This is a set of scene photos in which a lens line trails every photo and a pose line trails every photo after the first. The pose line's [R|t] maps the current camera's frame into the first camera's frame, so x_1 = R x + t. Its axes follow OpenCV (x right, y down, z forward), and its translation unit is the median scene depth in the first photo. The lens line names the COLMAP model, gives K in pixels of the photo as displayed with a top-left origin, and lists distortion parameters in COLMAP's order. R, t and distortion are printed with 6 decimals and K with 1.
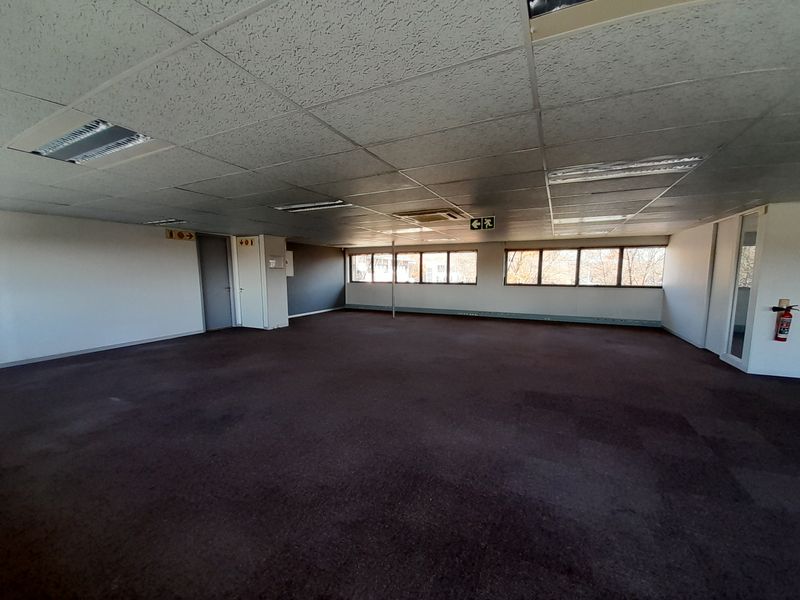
lens RADIAL K [[312.5, 0, 403.5], [0, 312.5, 309.1], [0, 0, 1]] dist [0.018321, -0.016122]
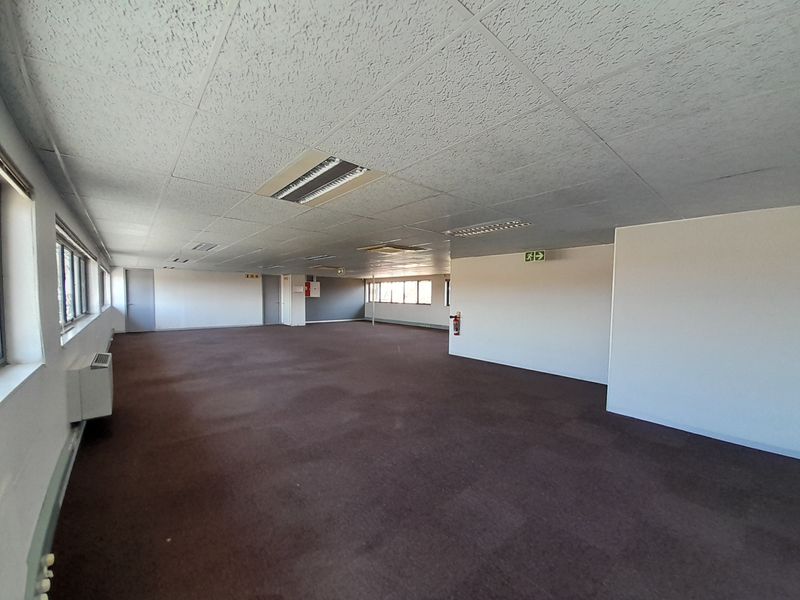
lens RADIAL K [[308.3, 0, 401.4], [0, 308.3, 312.5], [0, 0, 1]] dist [0.018302, -0.016075]
pose [[0.922479, 0.031900, -0.384728, 0.667070], [-0.056429, 0.997018, -0.052634, 0.037317], [0.381901, 0.070264, 0.921528, -0.326970]]
